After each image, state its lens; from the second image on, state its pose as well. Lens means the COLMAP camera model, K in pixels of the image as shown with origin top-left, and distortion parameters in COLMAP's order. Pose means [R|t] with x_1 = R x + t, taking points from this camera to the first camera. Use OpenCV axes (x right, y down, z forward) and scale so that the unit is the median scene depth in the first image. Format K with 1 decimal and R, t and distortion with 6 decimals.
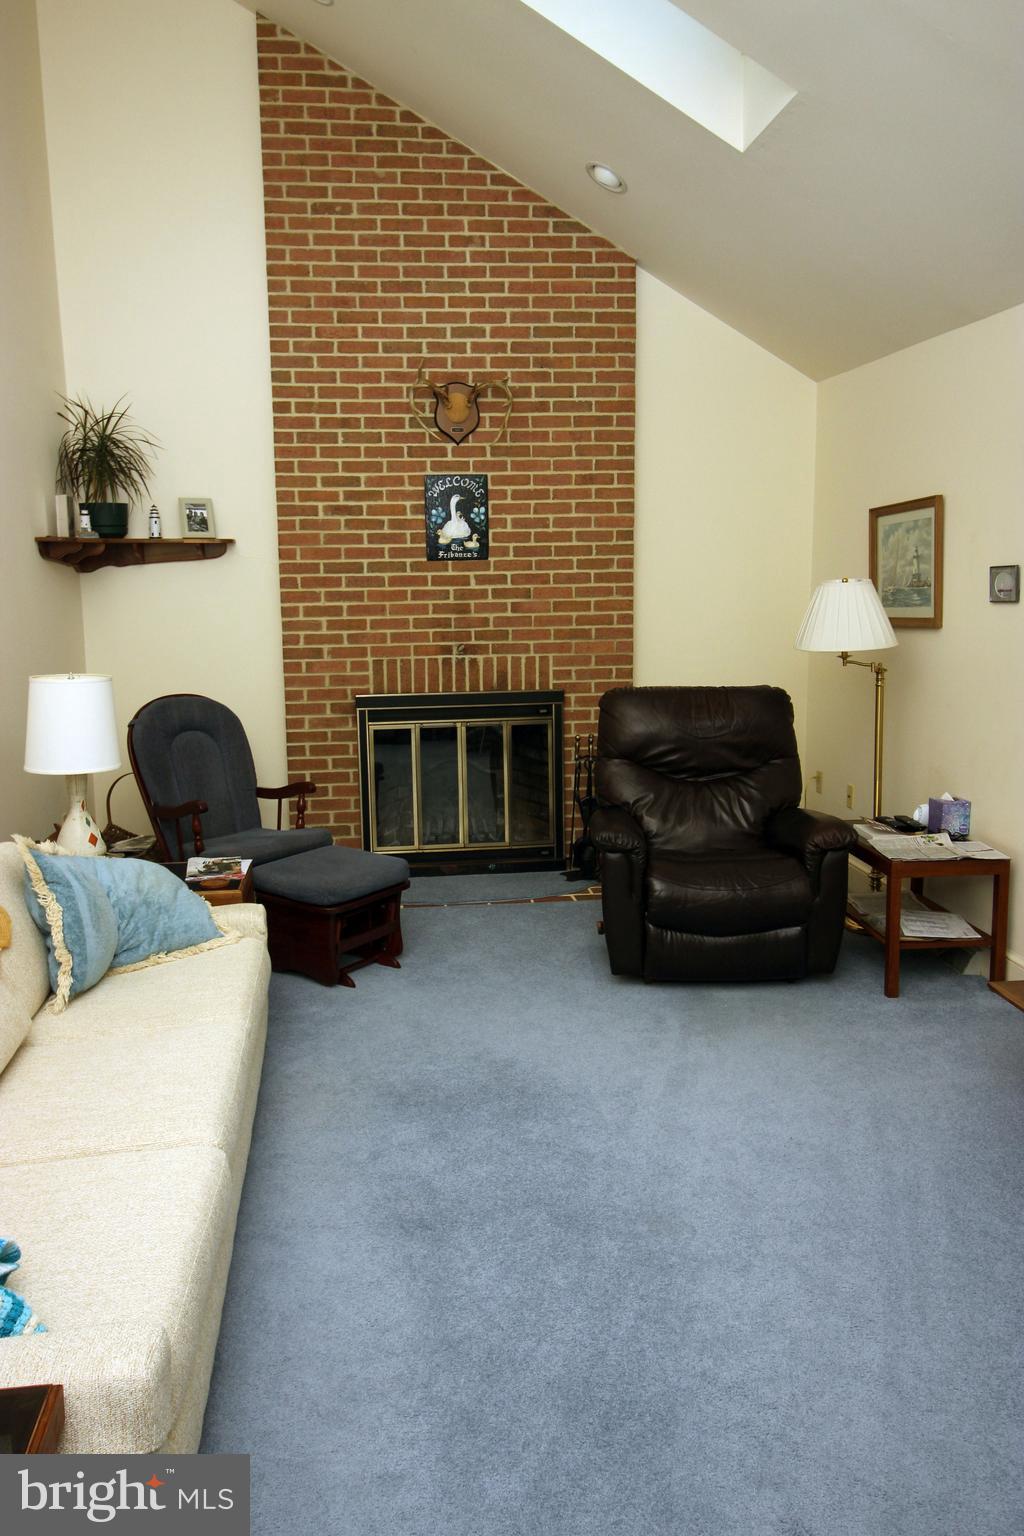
lens RADIAL K [[1197.5, 0, 511.0], [0, 1197.5, 763.7], [0, 0, 1]] dist [0.010786, -0.005280]
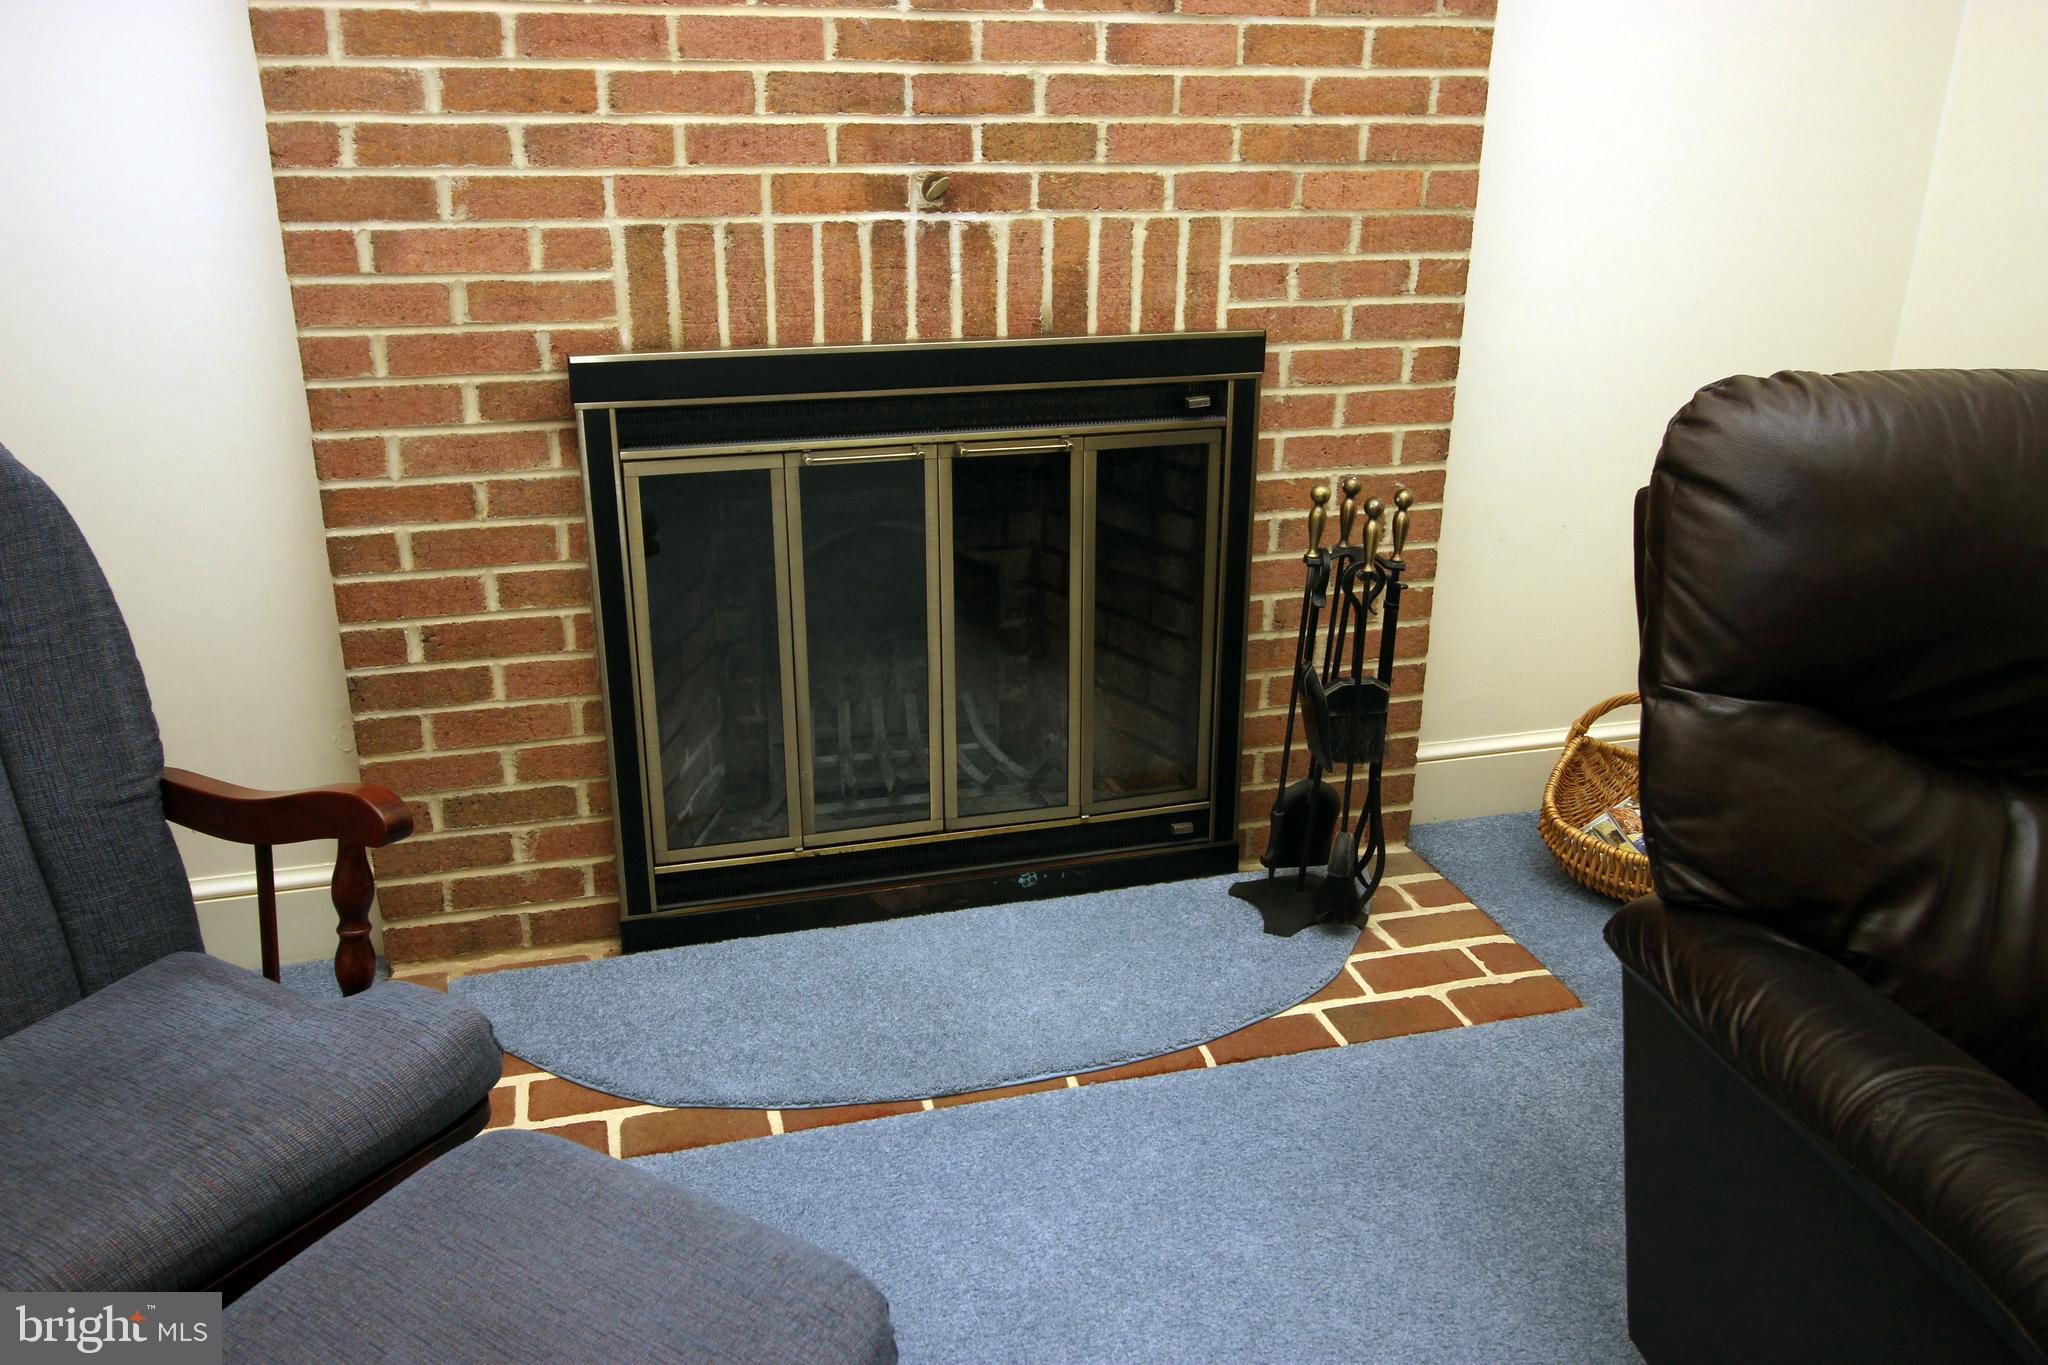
lens RADIAL K [[1596.7, 0, 1030.8], [0, 1596.7, 688.0], [0, 0, 1]] dist [0.010786, -0.005280]
pose [[0.974071, -0.054848, 0.219495, -0.110910], [0.010302, 0.979915, 0.199147, -0.054439], [-0.226009, -0.191722, 0.955072, 0.599889]]
